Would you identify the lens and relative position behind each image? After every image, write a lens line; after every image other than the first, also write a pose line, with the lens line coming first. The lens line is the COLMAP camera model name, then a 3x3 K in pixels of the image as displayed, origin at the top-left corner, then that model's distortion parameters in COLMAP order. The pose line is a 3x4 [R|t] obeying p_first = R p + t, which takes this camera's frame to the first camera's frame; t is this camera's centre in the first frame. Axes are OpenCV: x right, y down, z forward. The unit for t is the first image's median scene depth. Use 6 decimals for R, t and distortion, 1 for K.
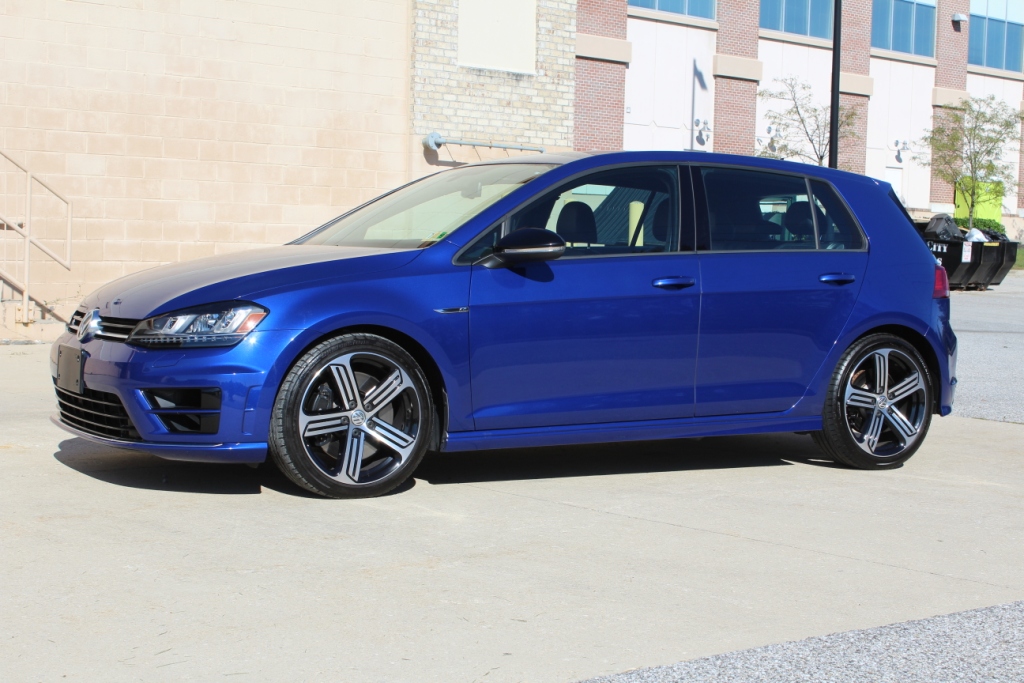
lens RADIAL K [[1597.6, 0, 512.0], [0, 1597.6, 341.5], [0, 0, 1]] dist [-0.049770, 0.163221]
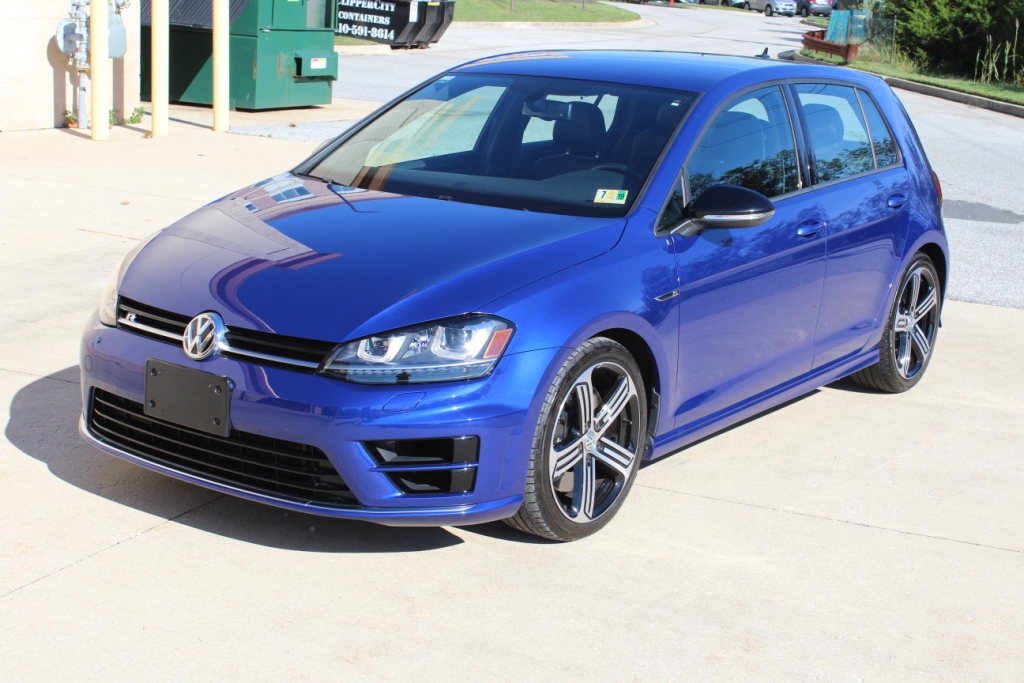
lens RADIAL K [[1537.9, 0, 512.0], [0, 1537.9, 341.5], [0, 0, 1]] dist [-0.023263, 0.113158]
pose [[0.913128, -0.070564, 0.401519, -0.157859], [-0.001528, 0.984307, 0.176460, -0.049929], [-0.407670, -0.161744, 0.898690, 0.114225]]
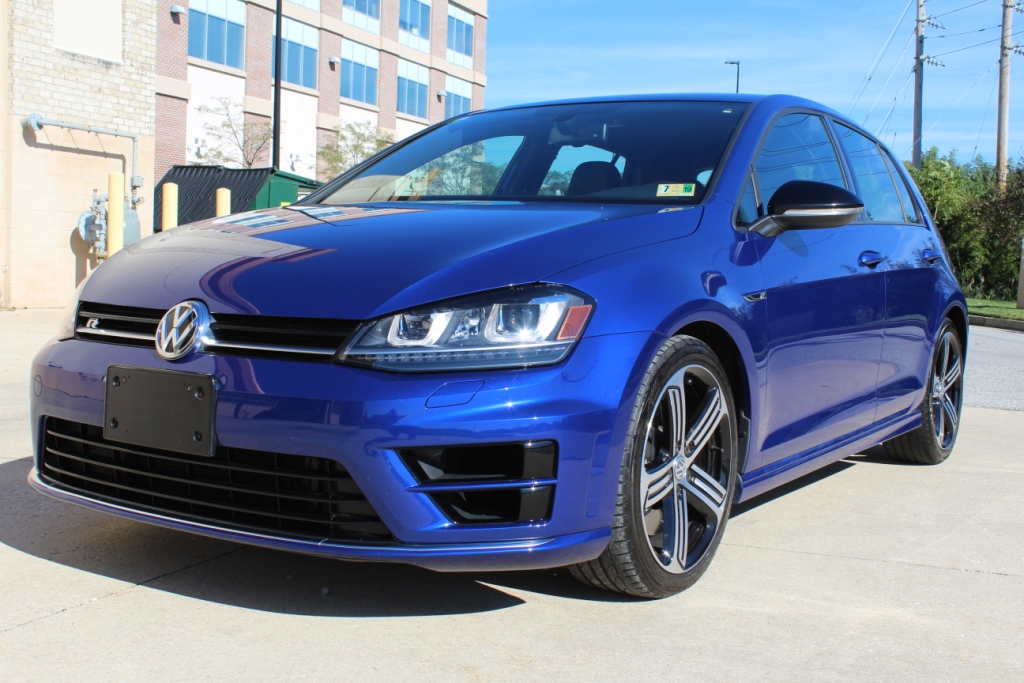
lens RADIAL K [[1219.7, 0, 512.0], [0, 1219.7, 341.5], [0, 0, 1]] dist [-0.097385, 0.147324]
pose [[0.892803, -0.027717, 0.449594, -0.132819], [0.016786, 0.999459, 0.028282, -0.006208], [-0.450135, -0.017703, 0.892785, 0.212869]]
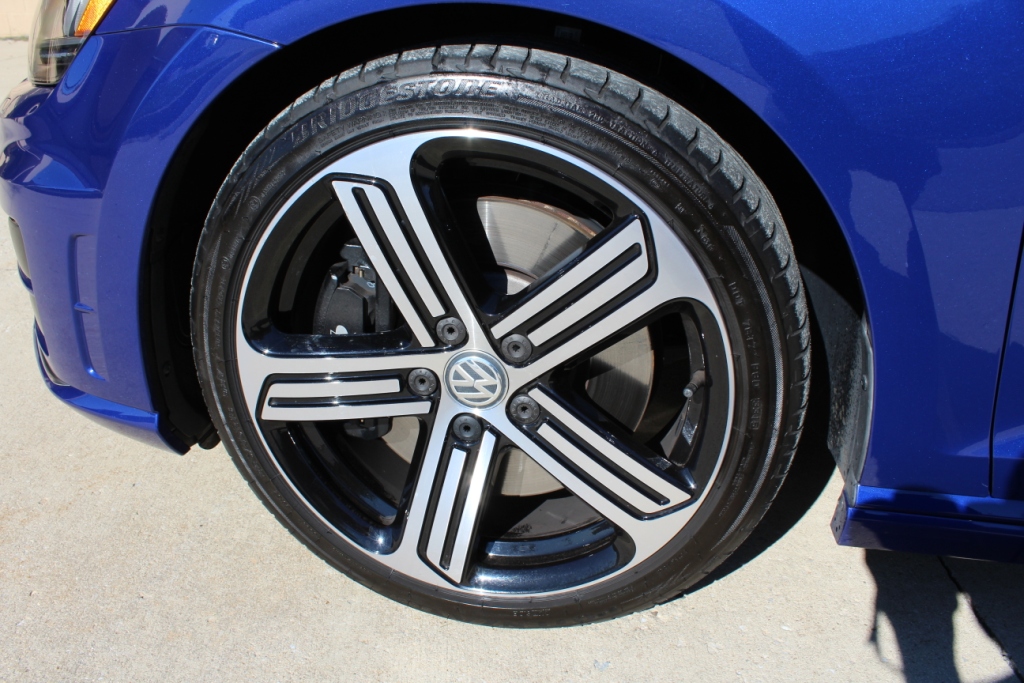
lens RADIAL K [[836.9, 0, 512.0], [0, 836.9, 341.5], [0, 0, 1]] dist [-0.191851, 0.170266]
pose [[0.743371, 0.259076, -0.616668, -0.003003], [-0.026910, 0.932779, 0.359442, -0.002824], [0.668337, -0.250604, 0.700373, 0.323770]]
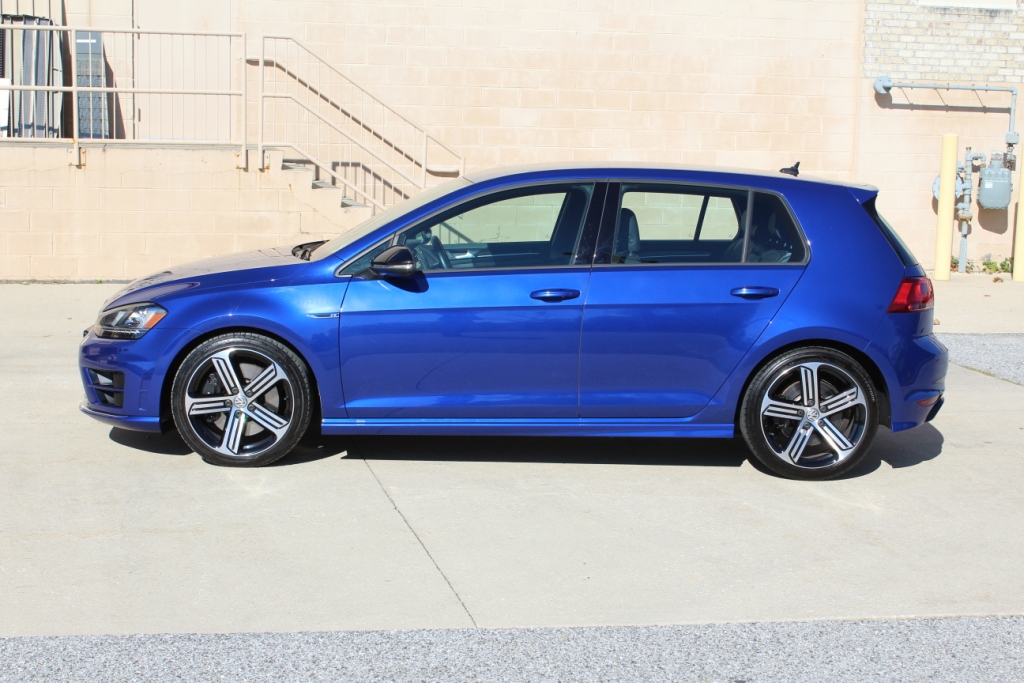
lens RADIAL K [[1597.6, 0, 512.0], [0, 1597.6, 341.5], [0, 0, 1]] dist [-0.049770, 0.163221]
pose [[0.884066, 0.061128, -0.463347, 0.231546], [-0.030720, 0.996866, 0.072900, -0.033308], [0.466351, -0.050215, 0.883173, 0.007589]]
